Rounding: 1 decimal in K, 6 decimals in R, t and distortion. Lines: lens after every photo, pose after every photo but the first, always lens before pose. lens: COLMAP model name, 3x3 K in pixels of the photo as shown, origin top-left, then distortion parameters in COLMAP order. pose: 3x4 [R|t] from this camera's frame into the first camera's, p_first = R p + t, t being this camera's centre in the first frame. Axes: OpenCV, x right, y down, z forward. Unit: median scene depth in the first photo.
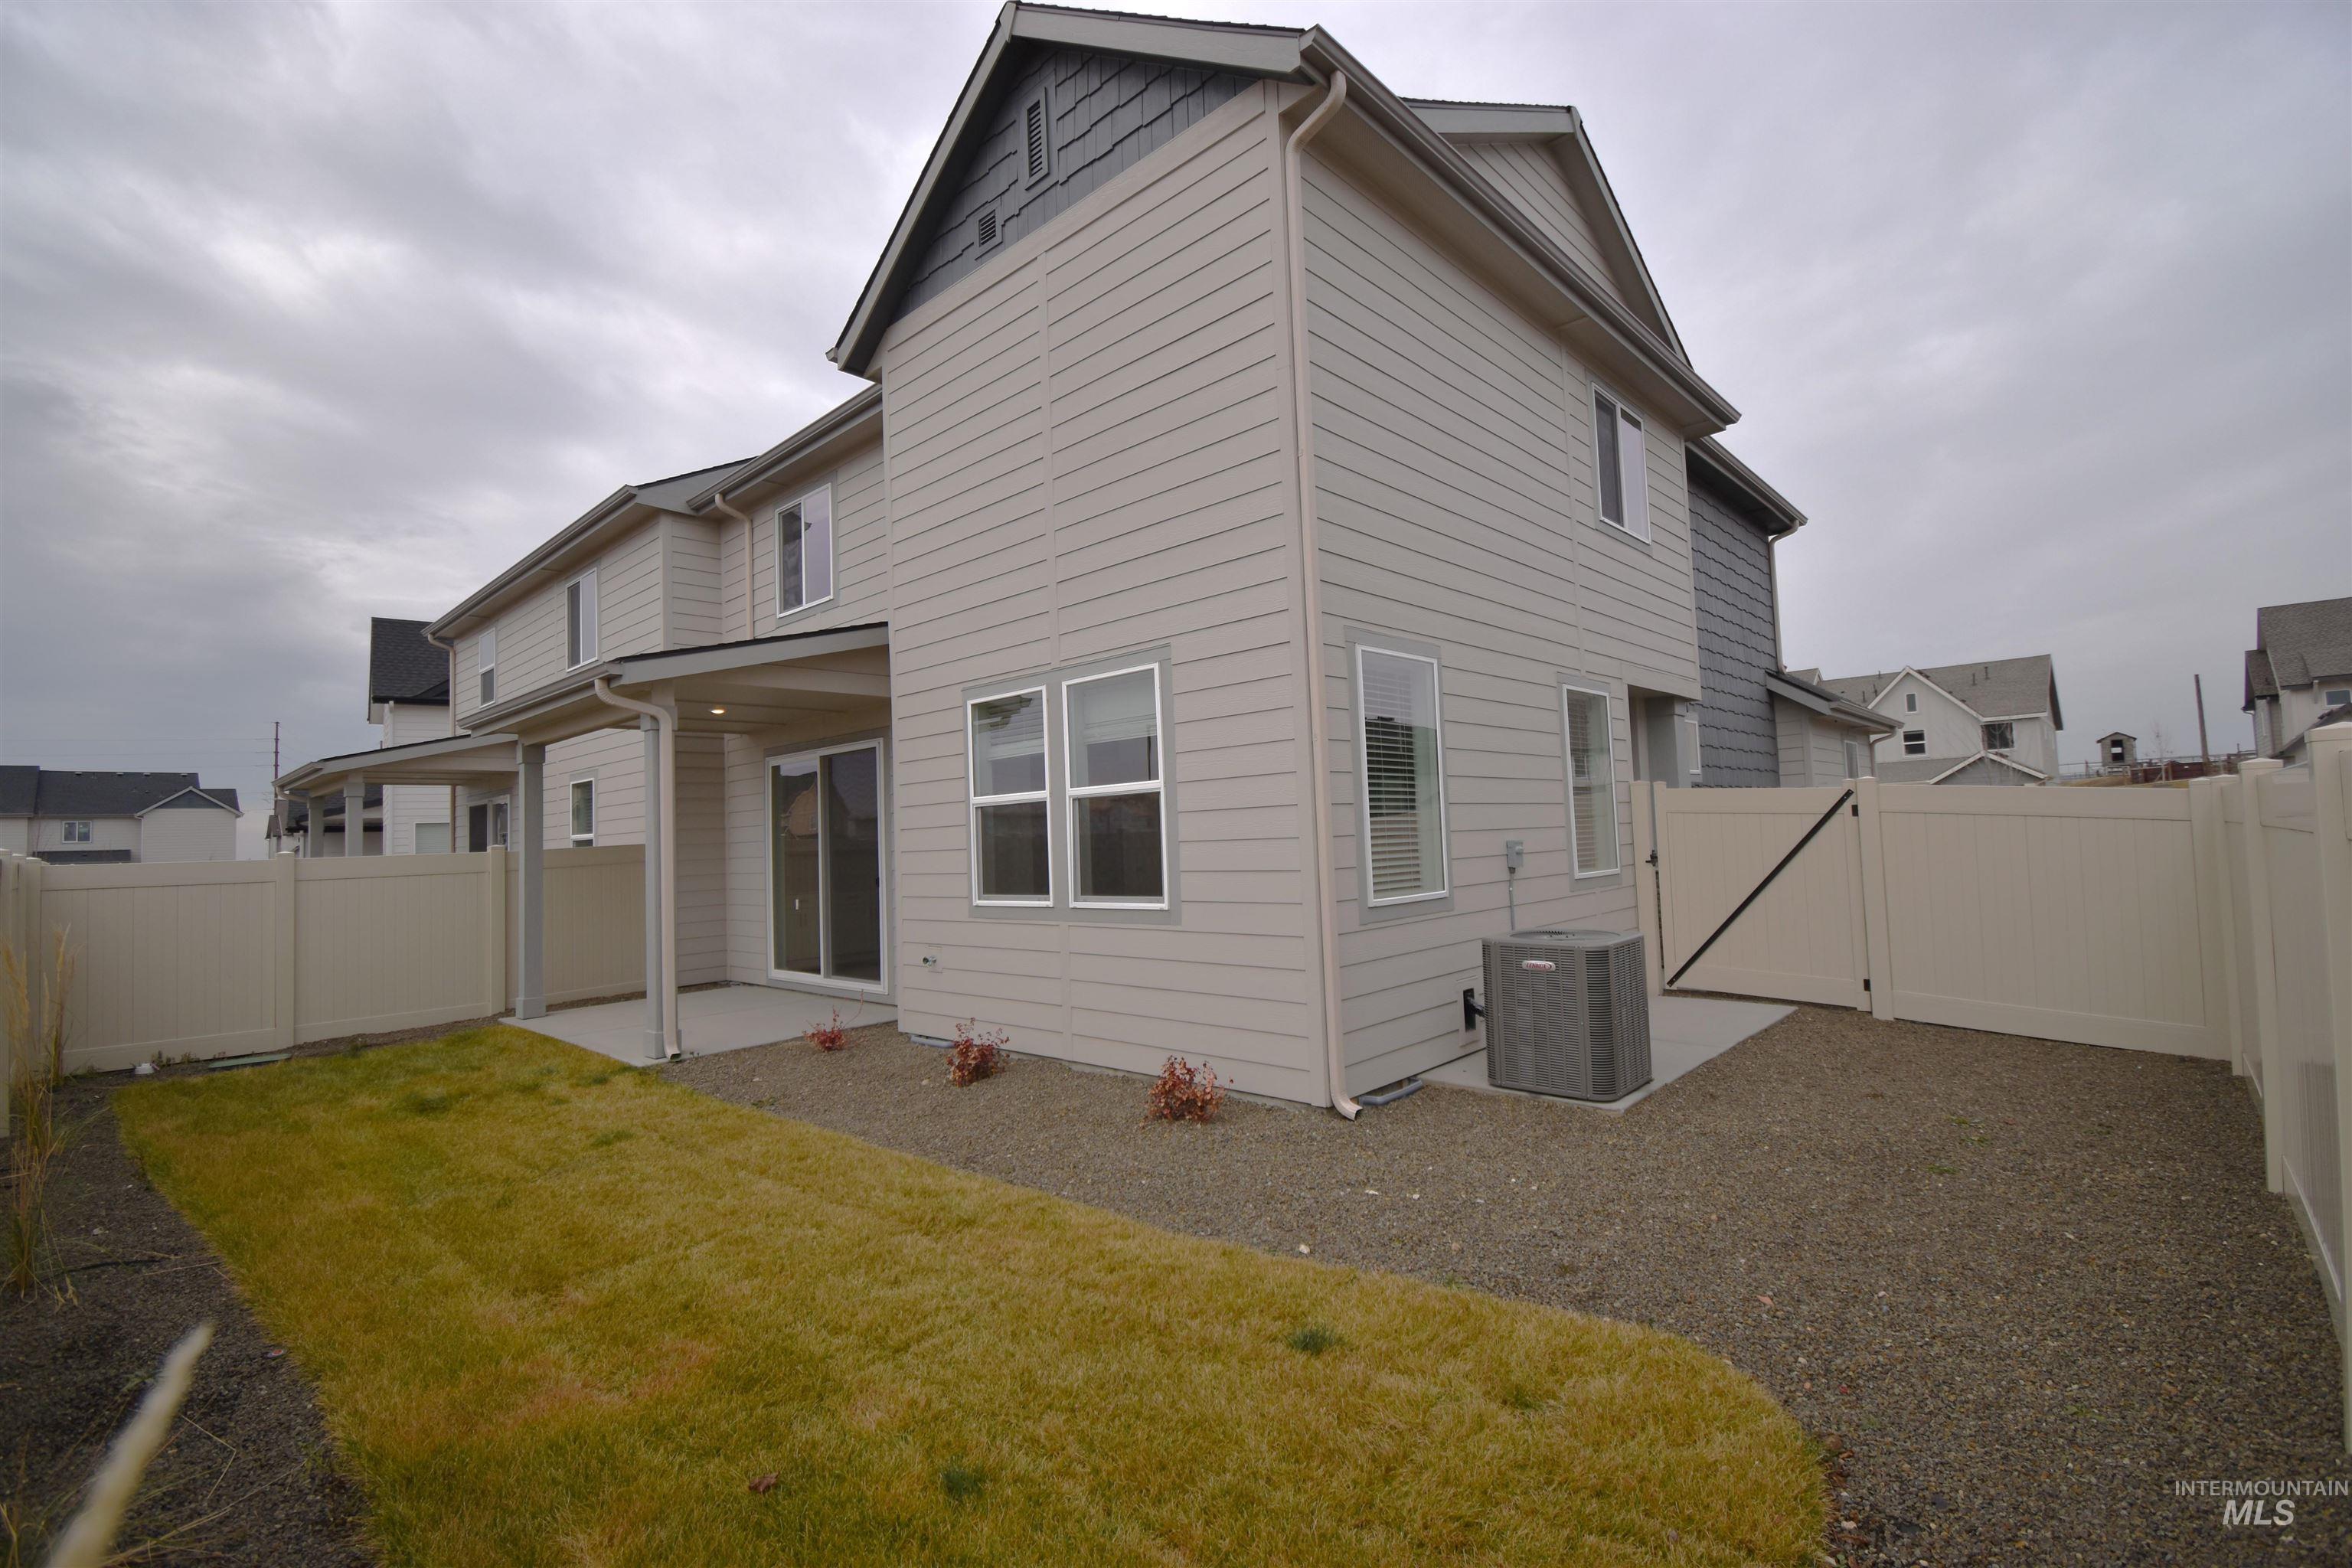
lens RADIAL K [[1038.1, 0, 1182.0], [0, 1038.1, 770.4], [0, 0, 1]] dist [0.006164, -0.013465]
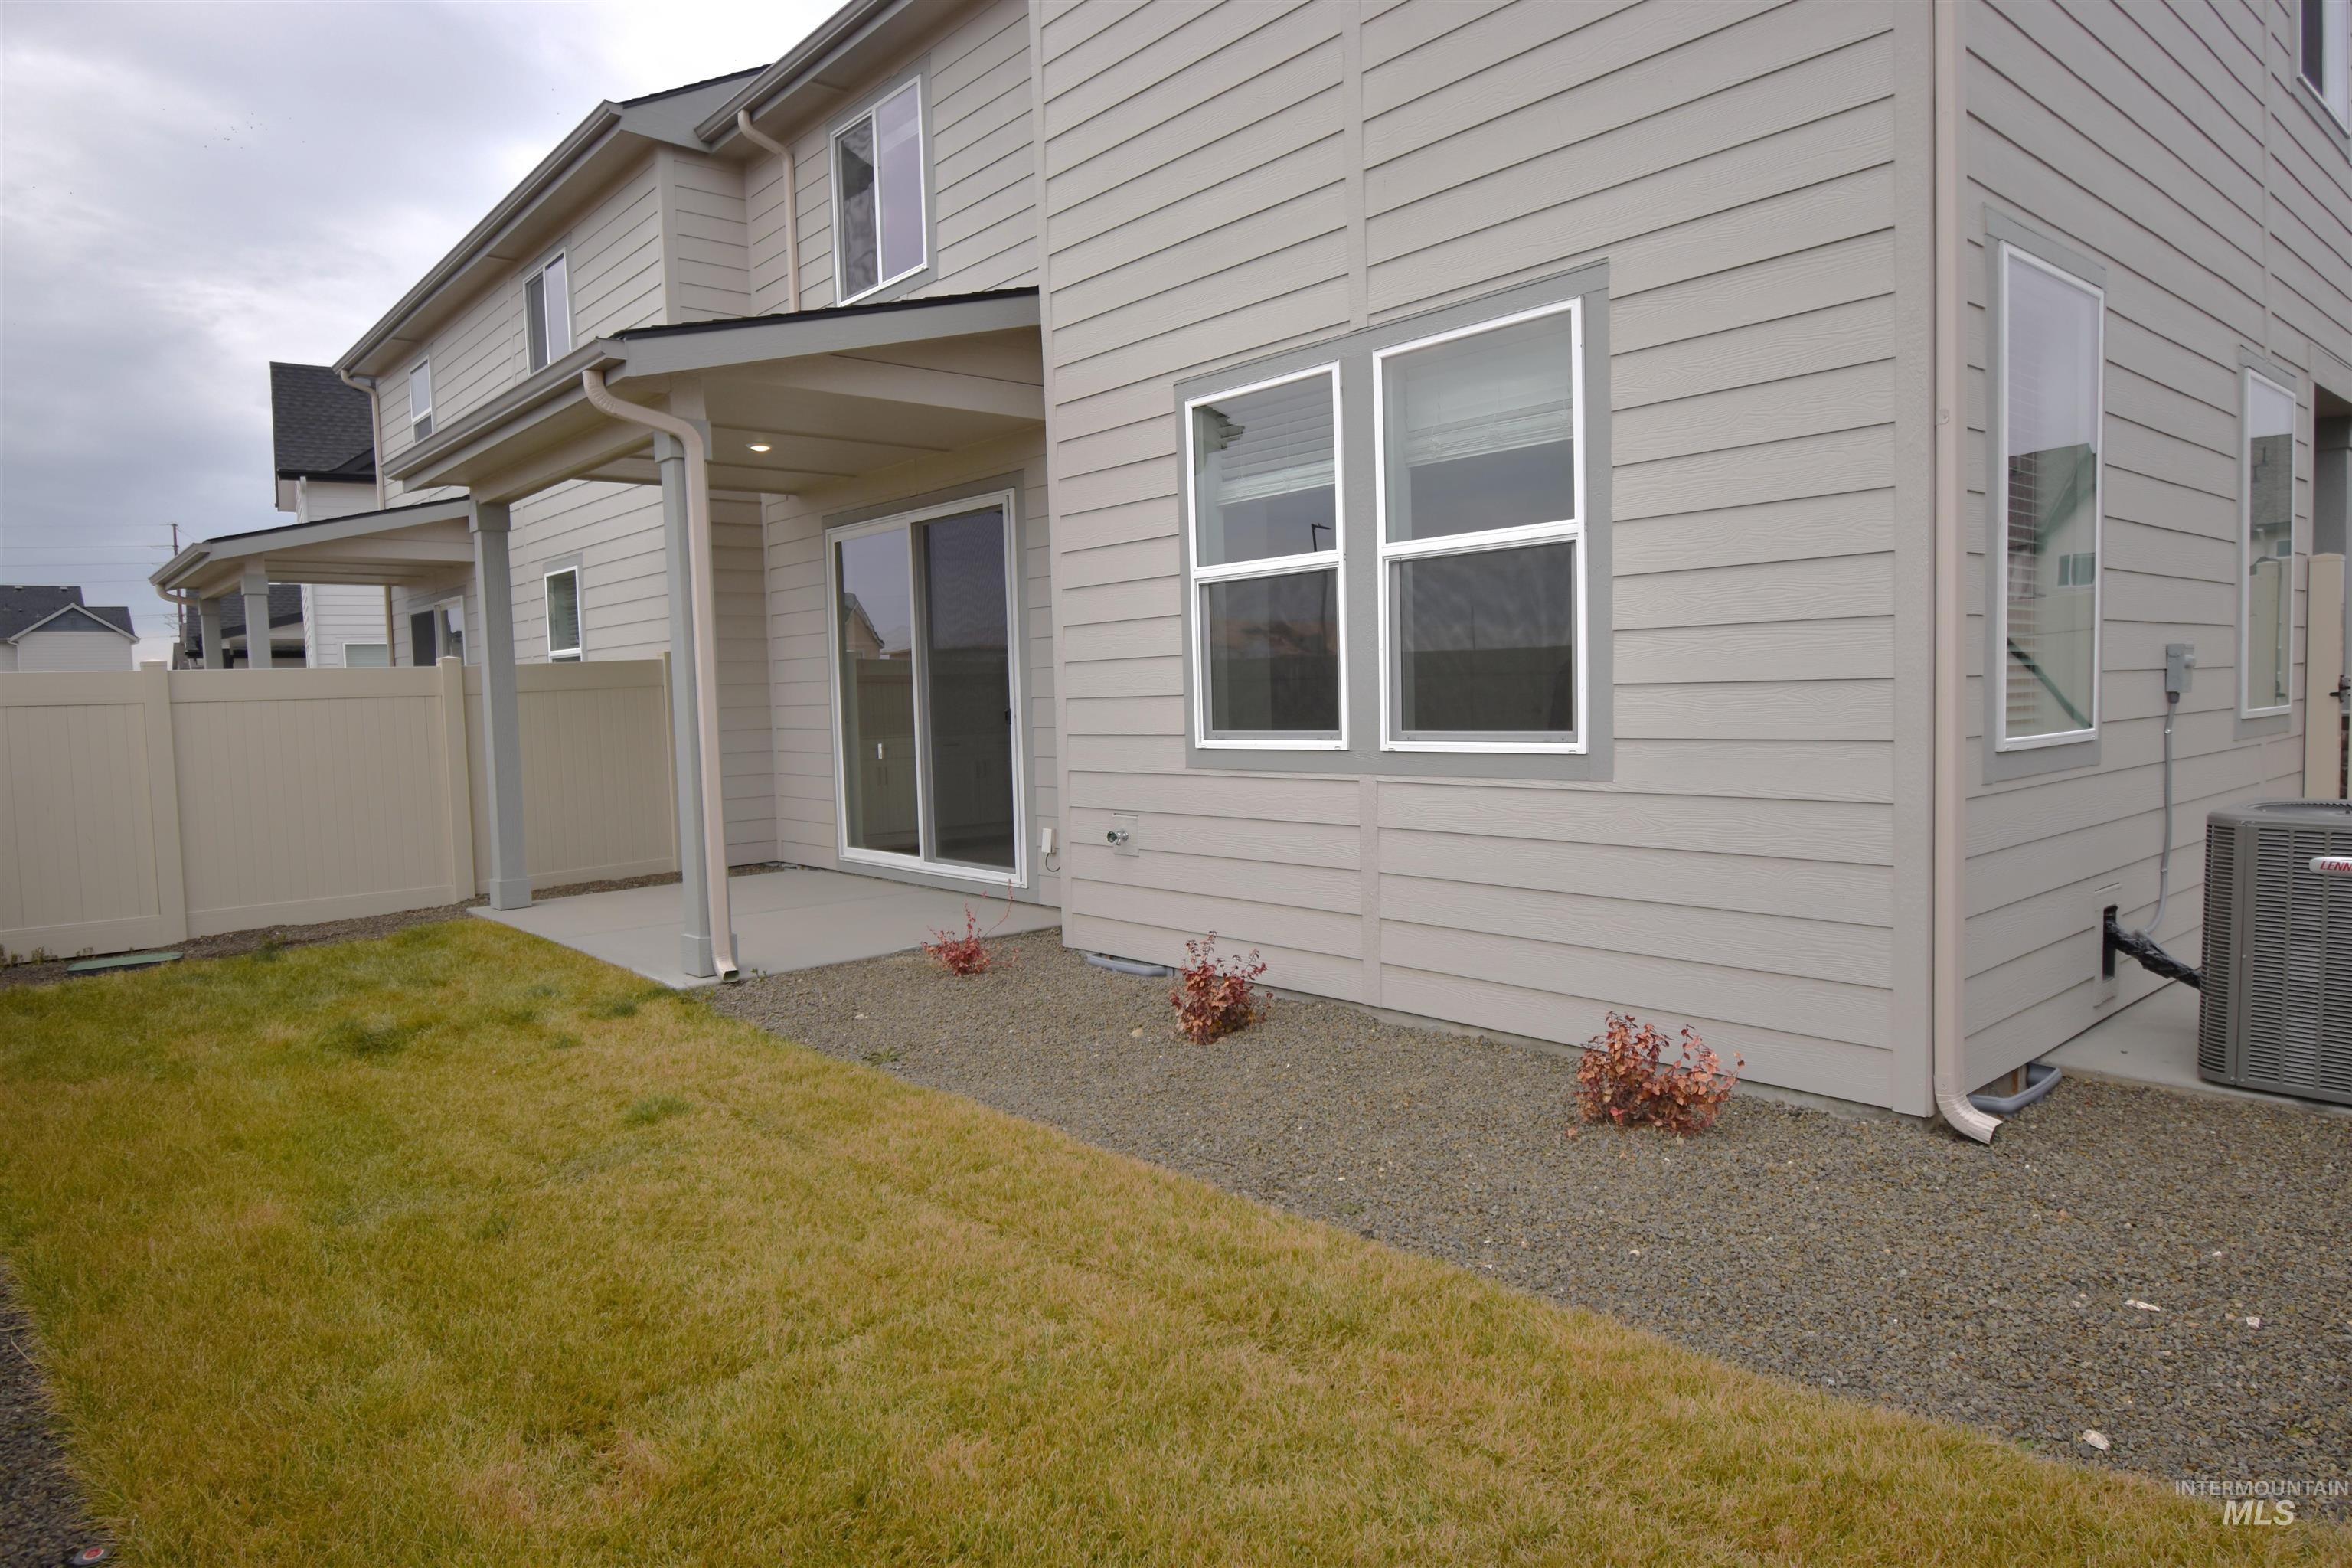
lens RADIAL K [[1389.6, 0, 1170.7], [0, 1389.6, 773.5], [0, 0, 1]] dist [-0.000504, -0.007348]
pose [[0.994423, 0.017060, -0.104077, -0.142833], [-0.003866, 0.992064, 0.125677, 0.047120], [0.105395, -0.124574, 0.986597, 0.216648]]
